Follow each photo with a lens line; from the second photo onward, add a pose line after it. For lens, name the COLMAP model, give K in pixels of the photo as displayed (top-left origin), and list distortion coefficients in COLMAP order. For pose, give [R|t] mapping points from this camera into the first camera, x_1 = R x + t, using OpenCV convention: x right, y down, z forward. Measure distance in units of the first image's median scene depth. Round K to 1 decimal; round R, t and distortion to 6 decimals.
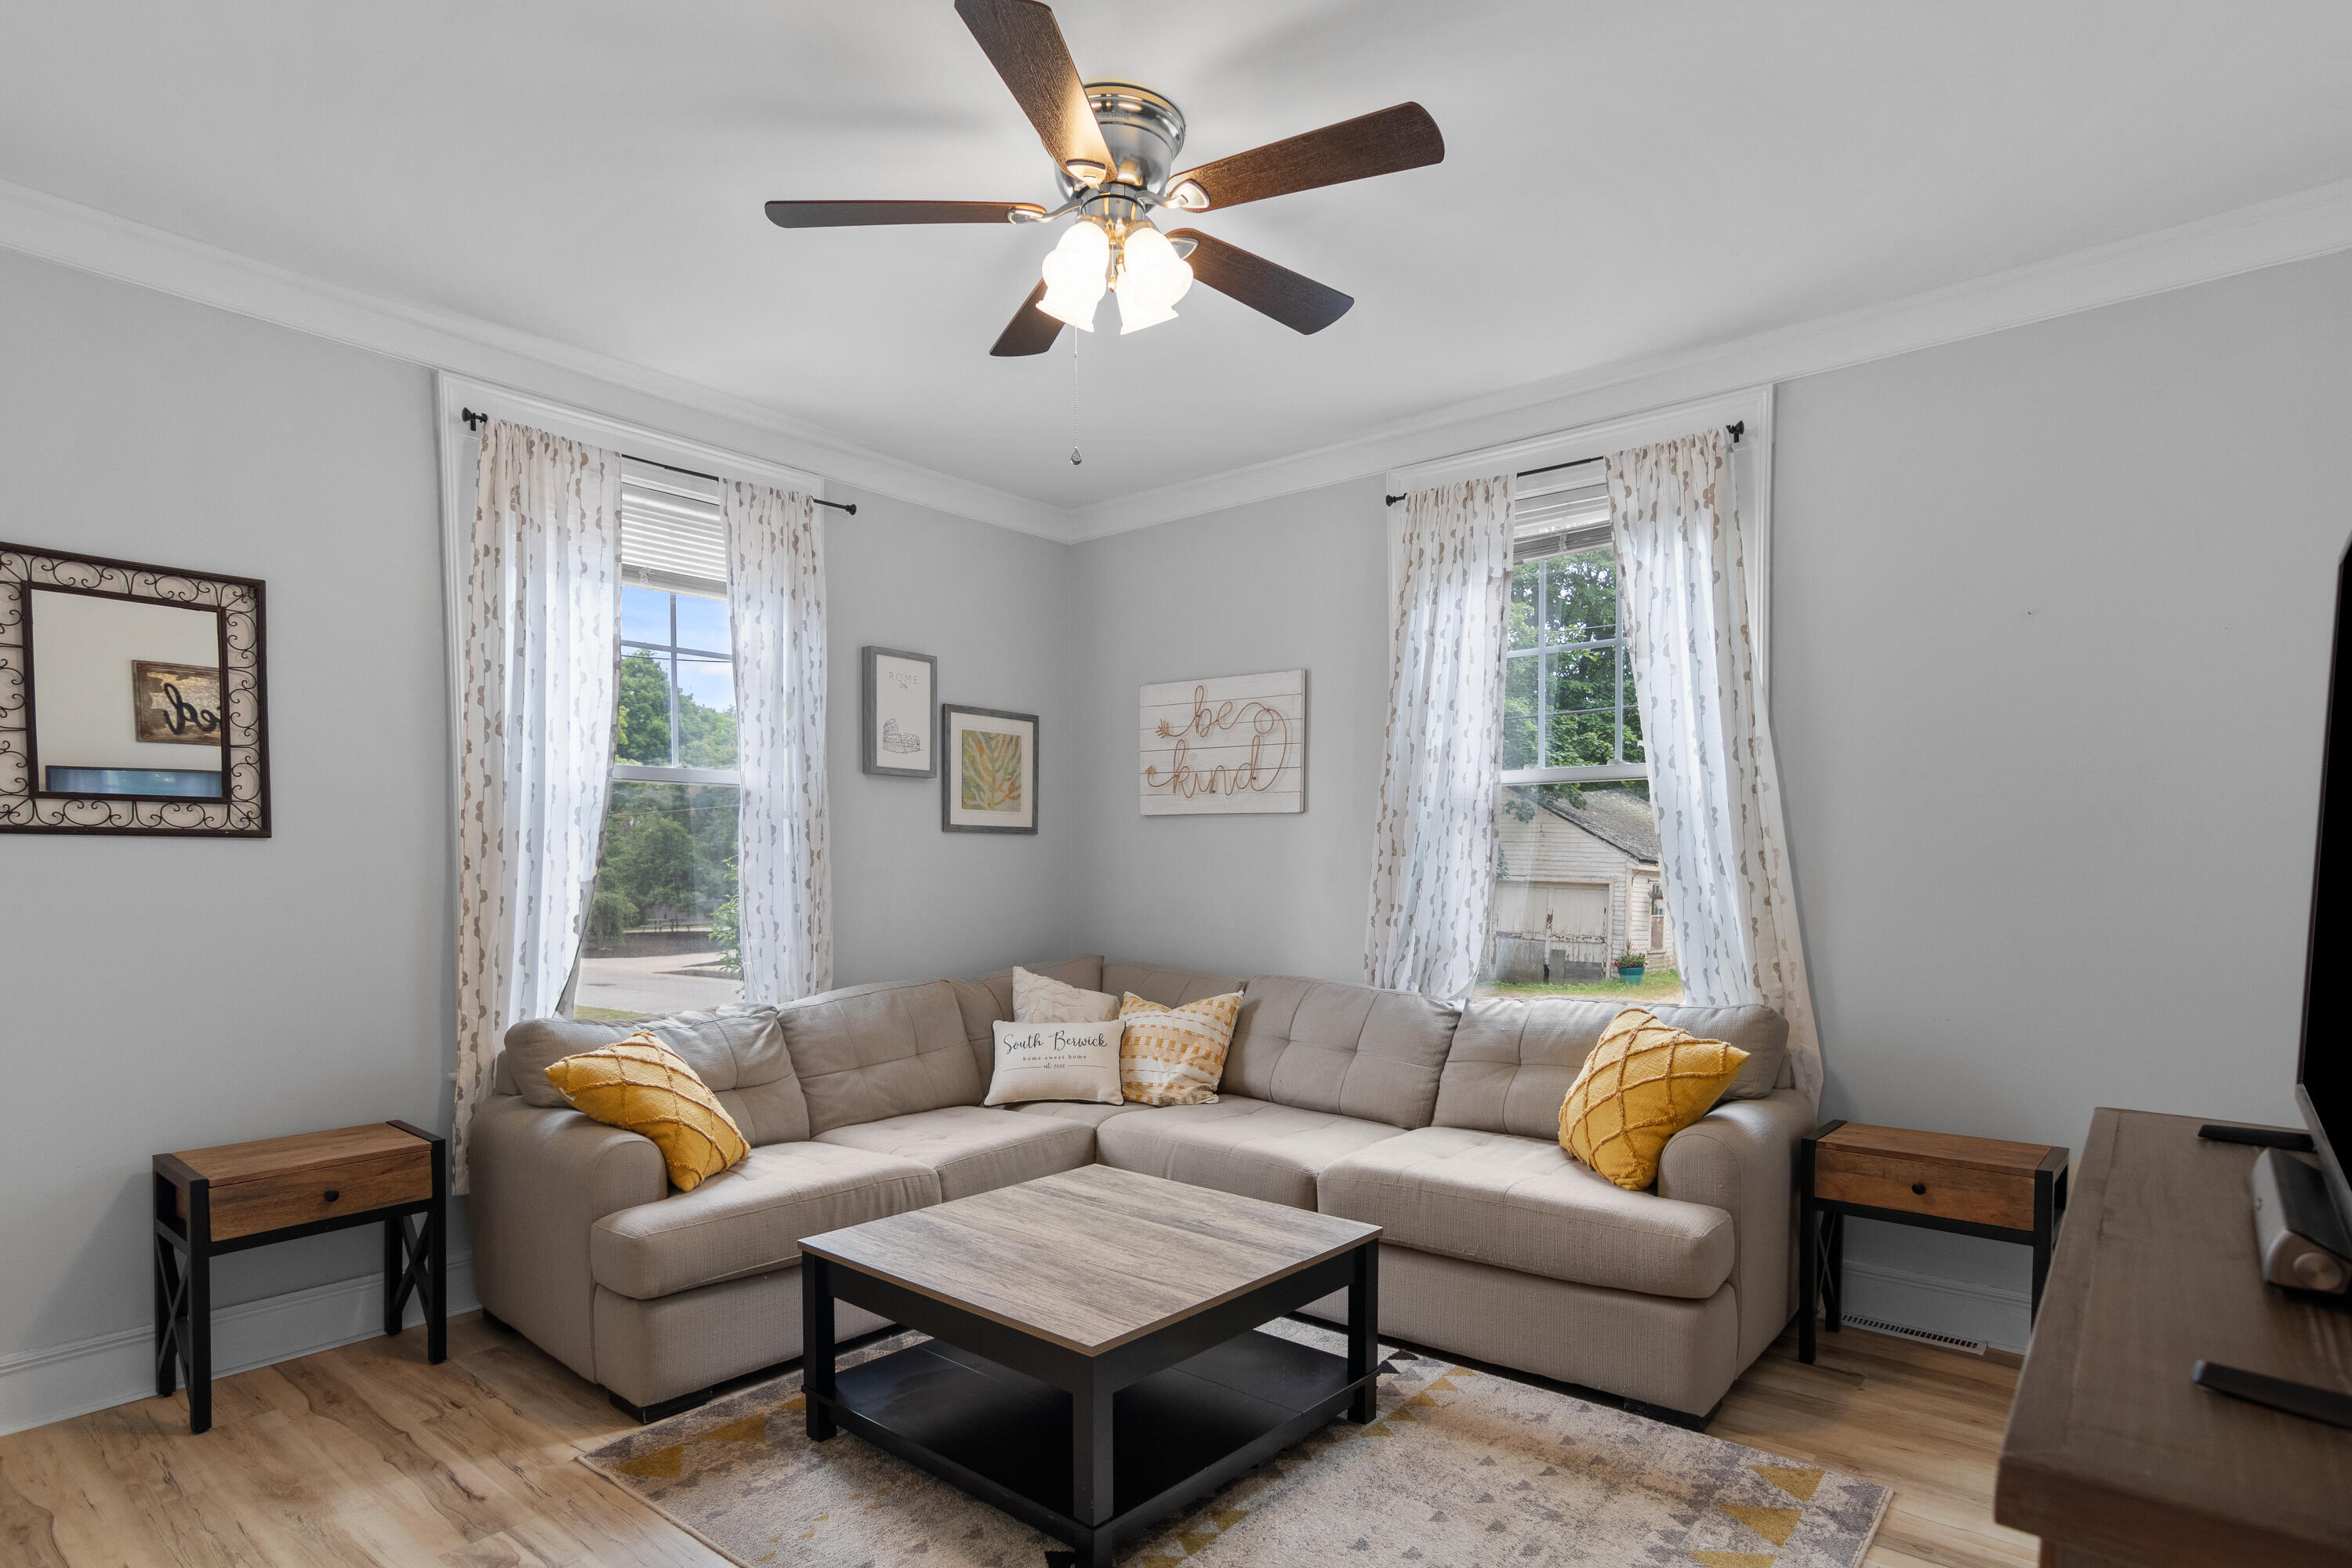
lens RADIAL K [[1197.8, 0, 1178.4], [0, 1197.8, 897.9], [0, 0, 1]] dist [-0.005453, 0.003346]
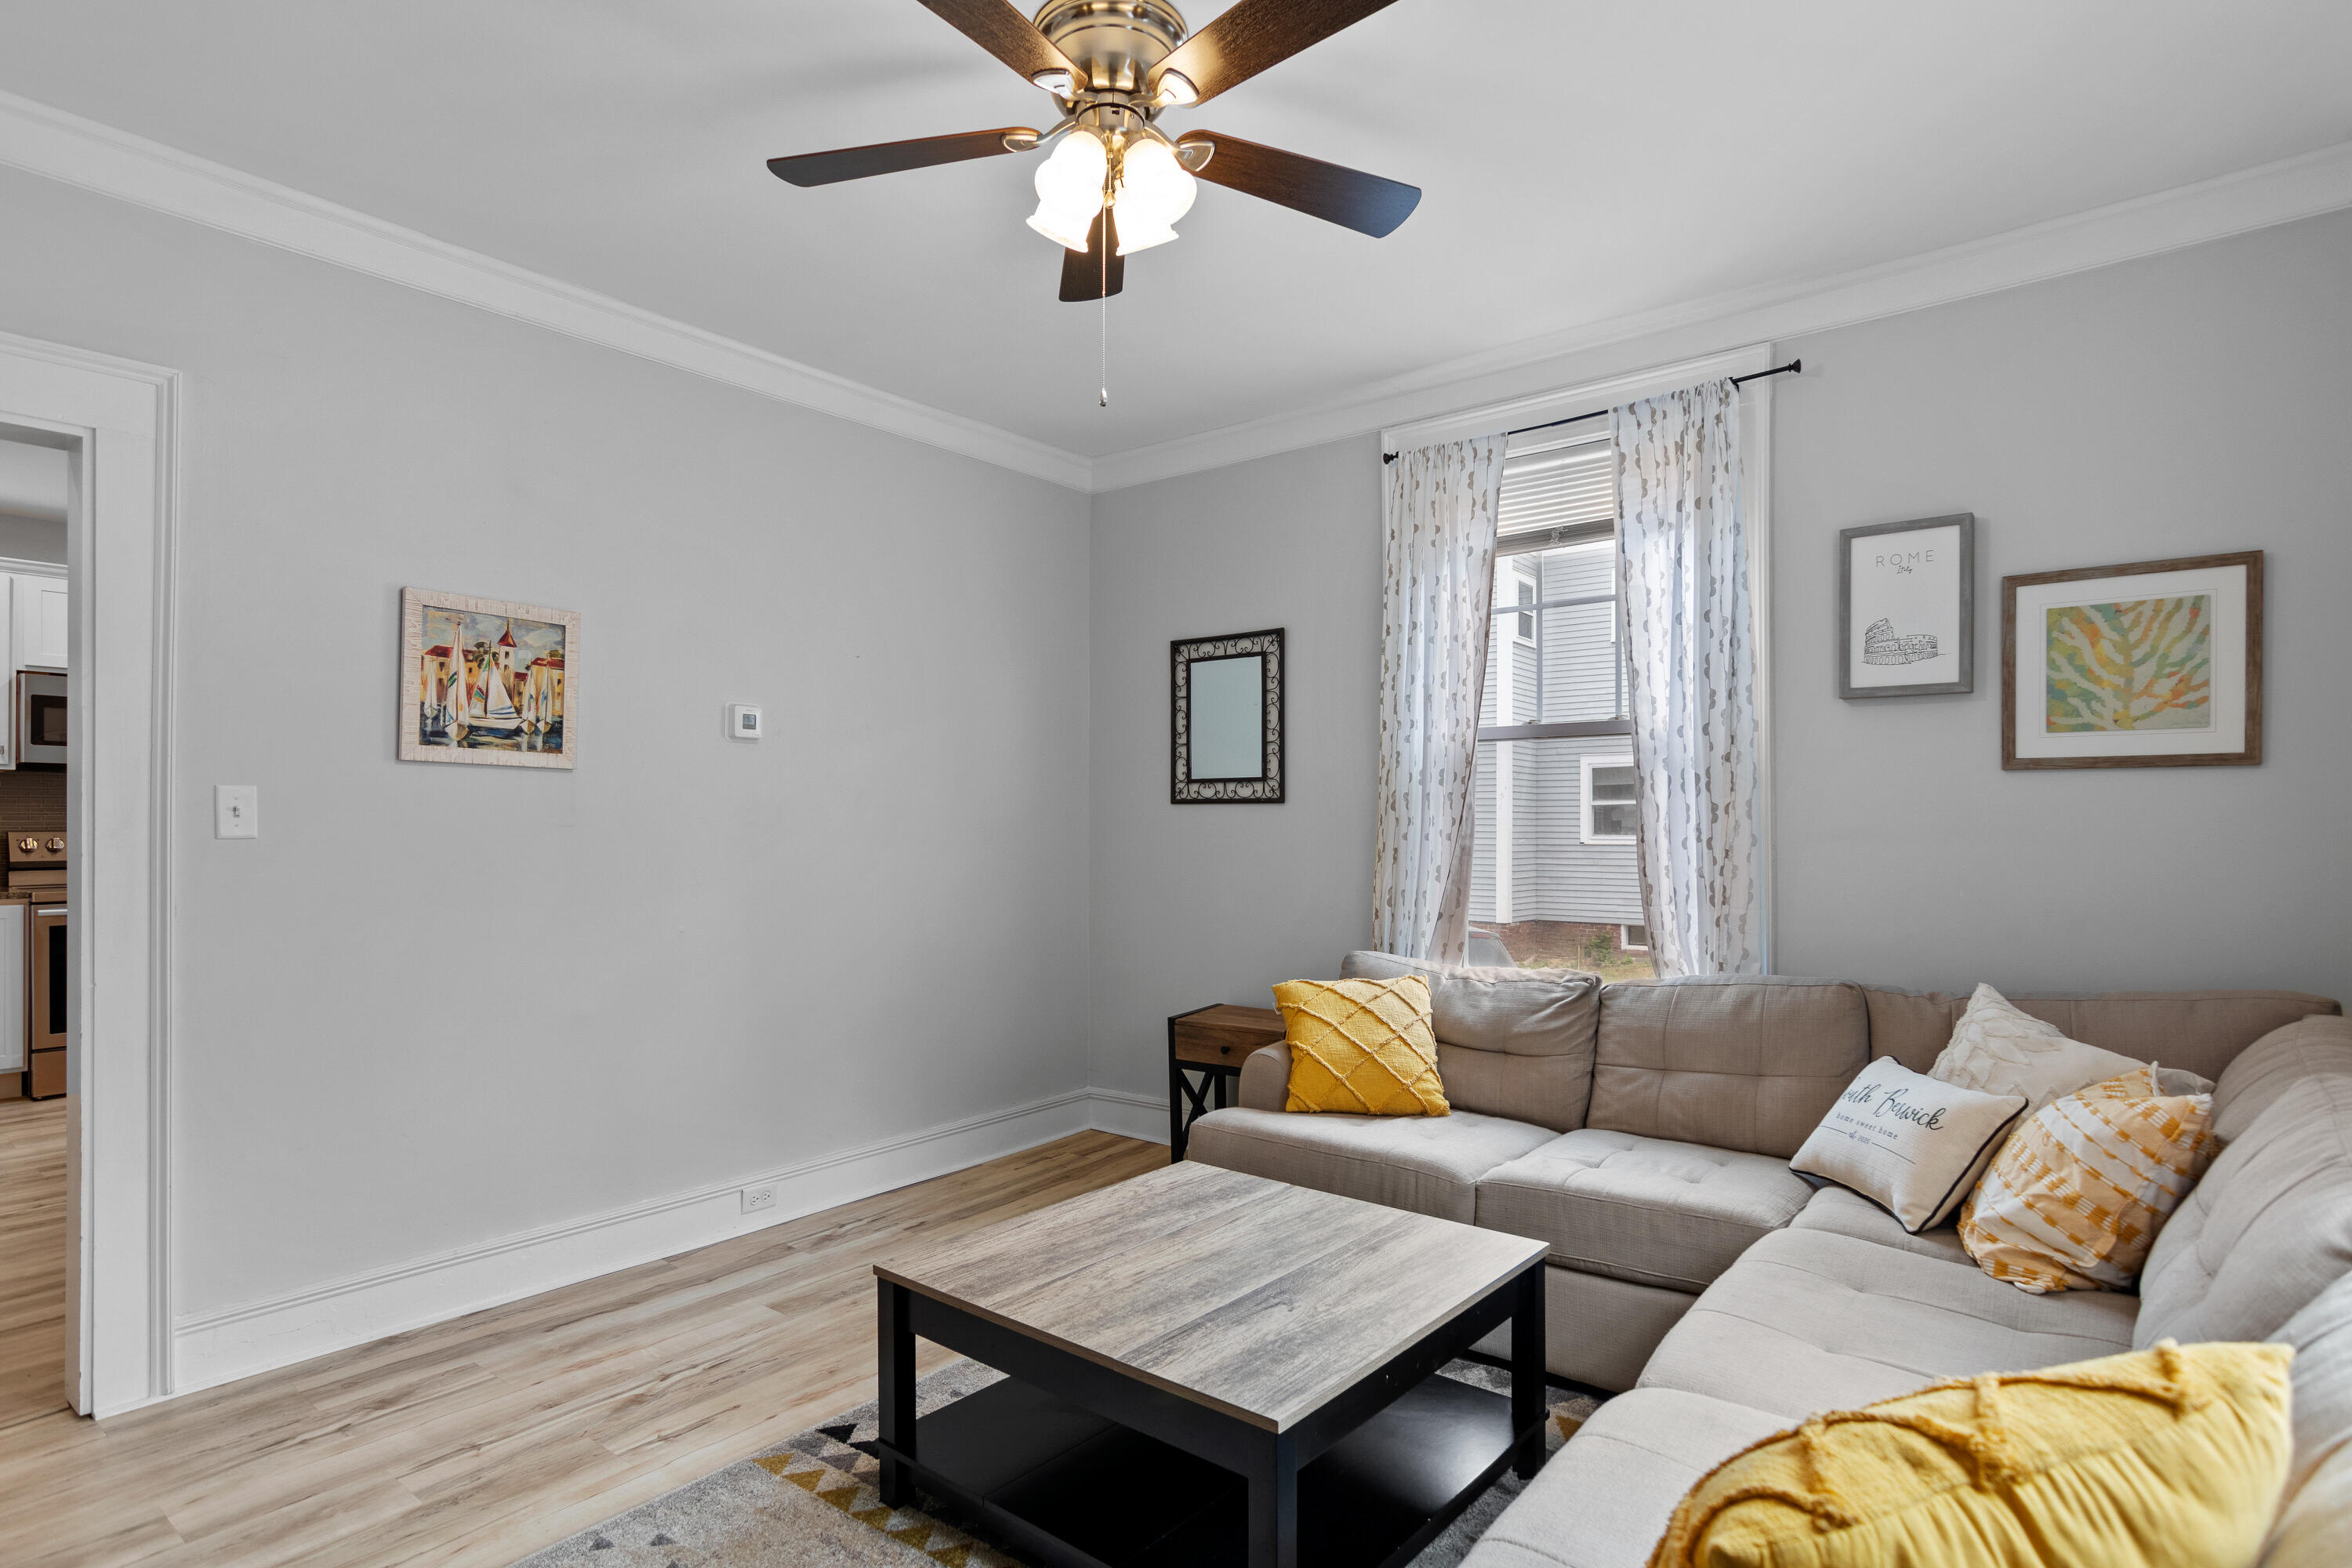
lens RADIAL K [[1197.8, 0, 1164.7], [0, 1197.8, 803.1], [0, 0, 1]] dist [-0.005453, 0.003346]
pose [[0.042551, -0.010489, -0.999039, 0.536701], [-0.021493, 0.999704, -0.011411, -0.023732], [0.998863, 0.021958, 0.042313, 0.616924]]
